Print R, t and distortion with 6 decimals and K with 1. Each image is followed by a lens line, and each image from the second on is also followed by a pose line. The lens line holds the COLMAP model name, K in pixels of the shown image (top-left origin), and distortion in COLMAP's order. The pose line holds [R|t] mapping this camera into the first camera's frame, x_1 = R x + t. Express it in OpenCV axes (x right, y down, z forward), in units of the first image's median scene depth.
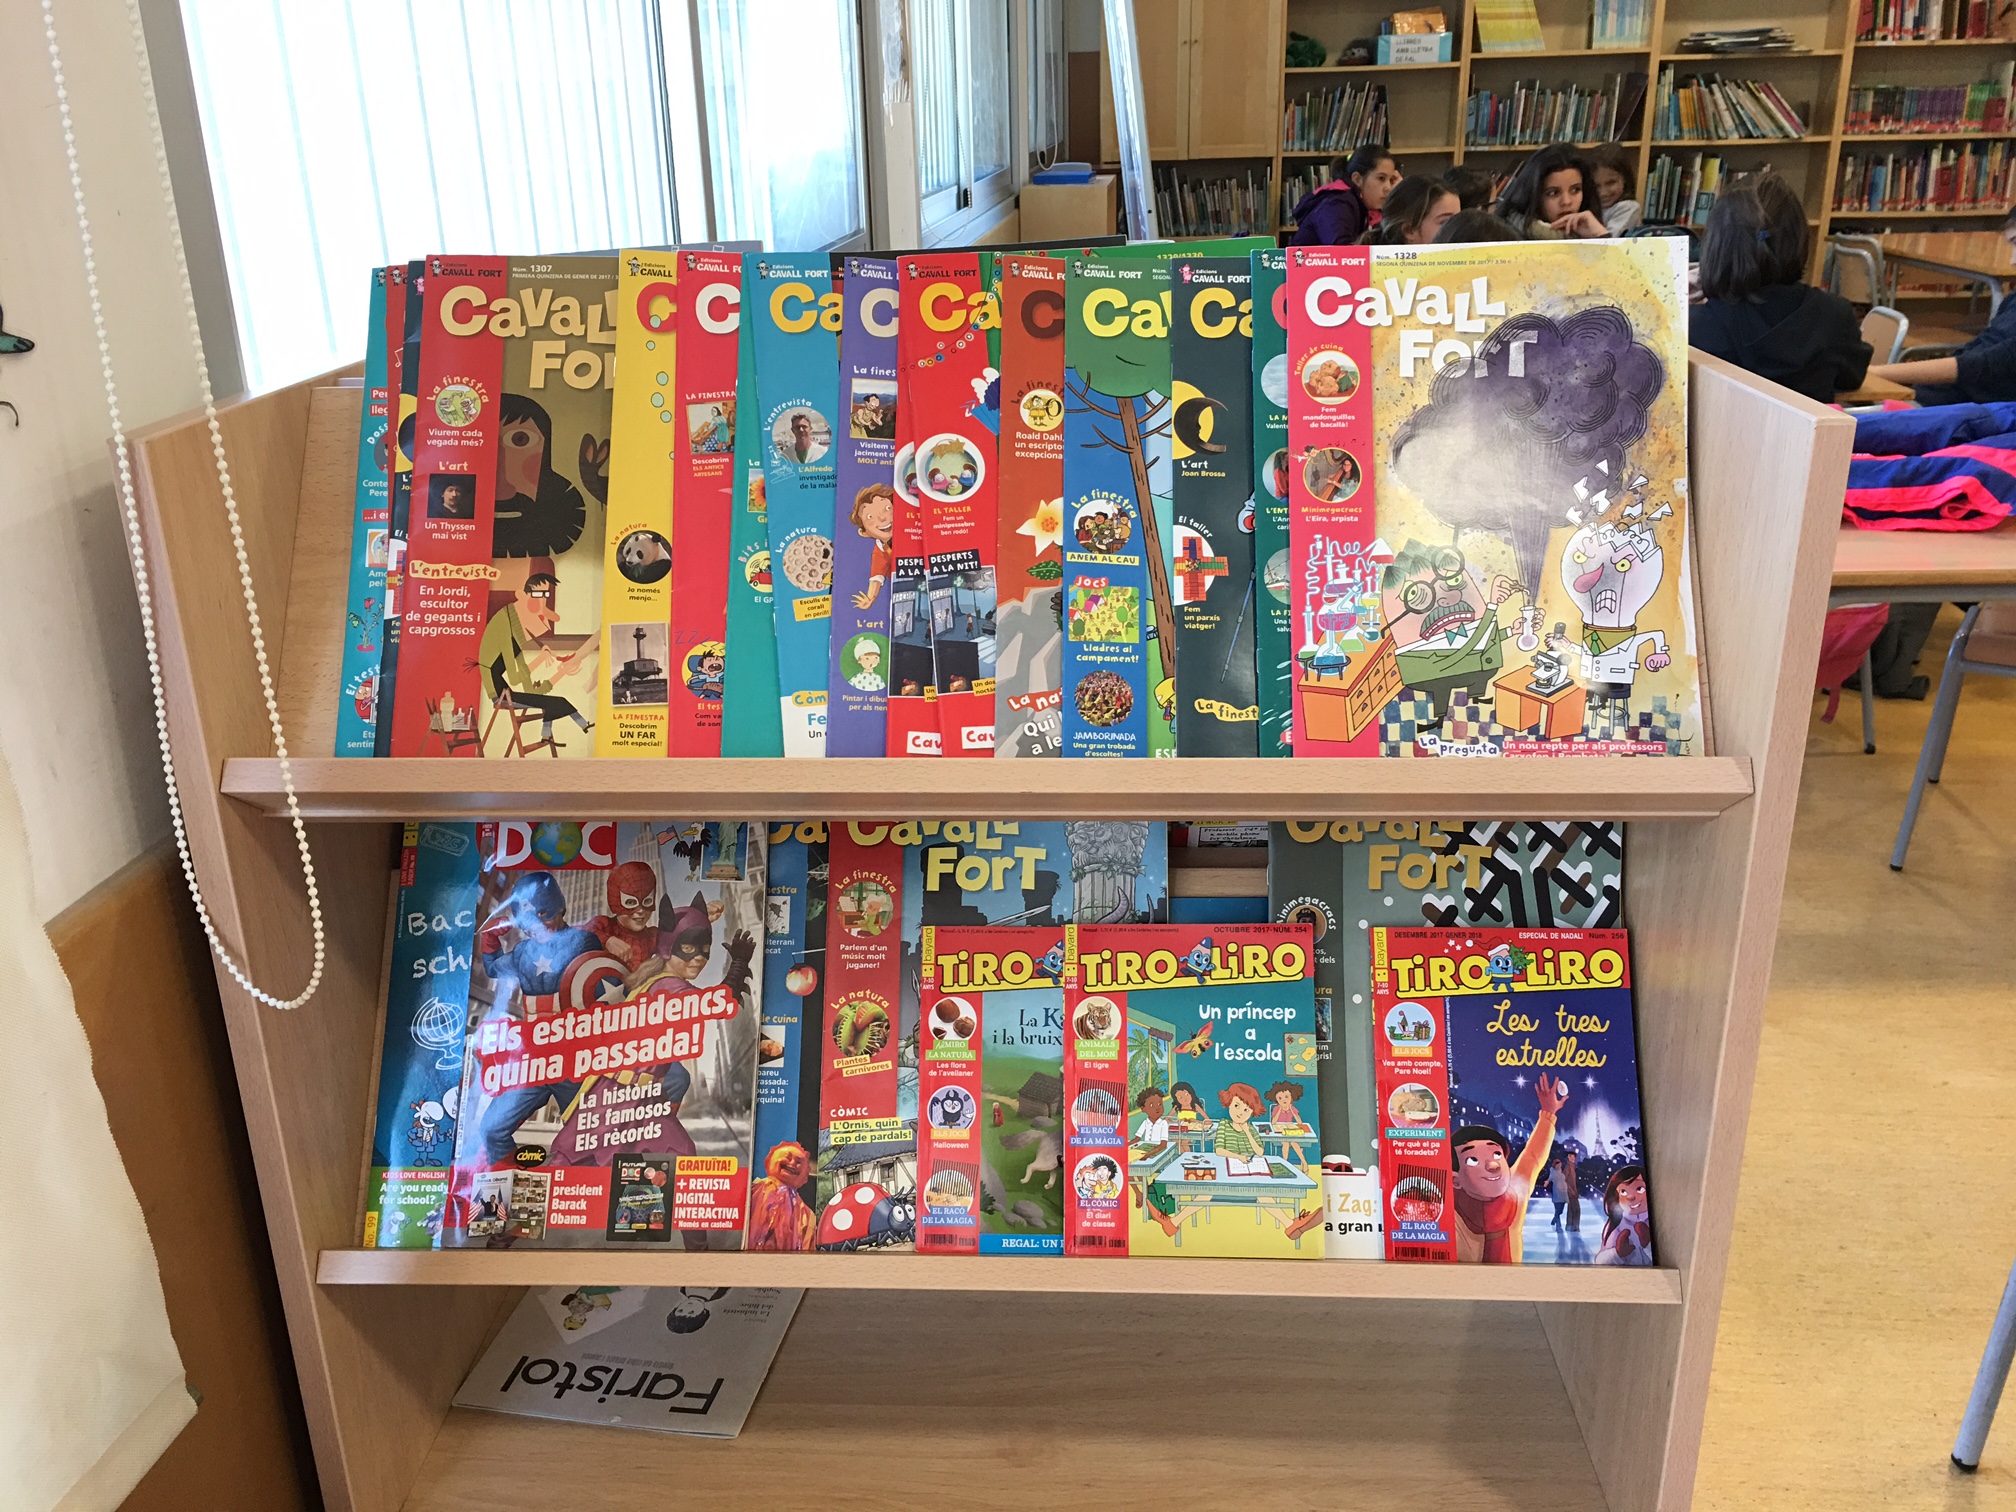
lens RADIAL K [[1726.1, 0, 1013.6], [0, 1726.1, 743.8], [0, 0, 1]] dist [0.078294, -0.102744]
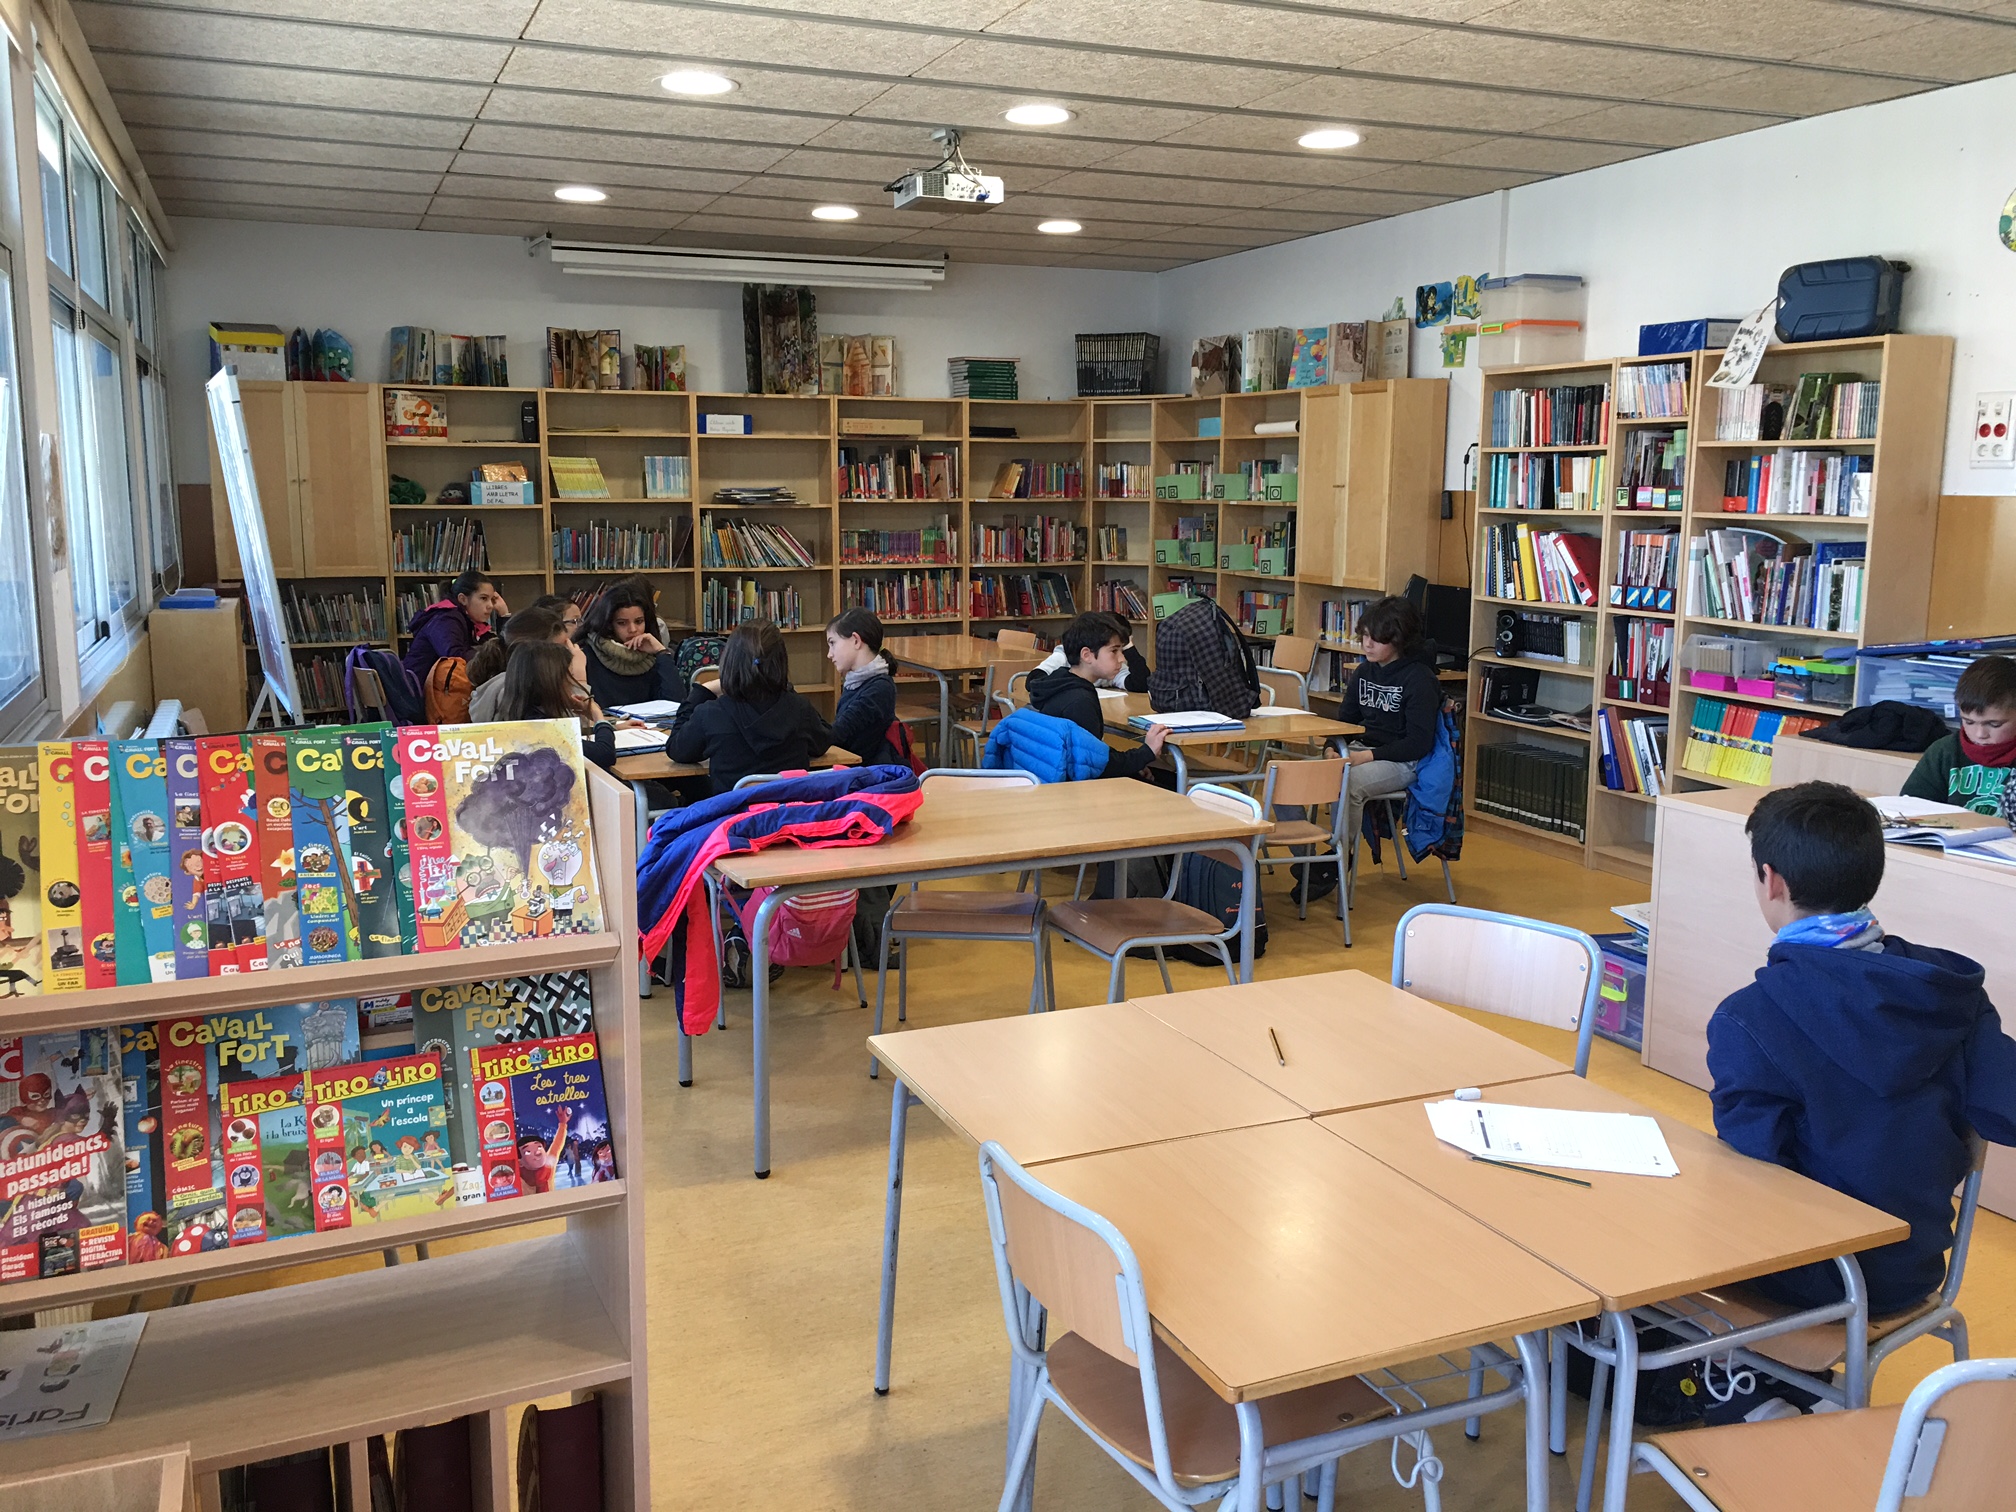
lens RADIAL K [[1726.1, 0, 1006.2], [0, 1726.1, 740.5], [0, 0, 1]] dist [0.078294, -0.102744]
pose [[0.886666, -0.047023, 0.460013, -0.153825], [0.143021, 0.973925, -0.176114, 0.202020], [-0.439736, 0.221946, 0.870271, -1.111727]]
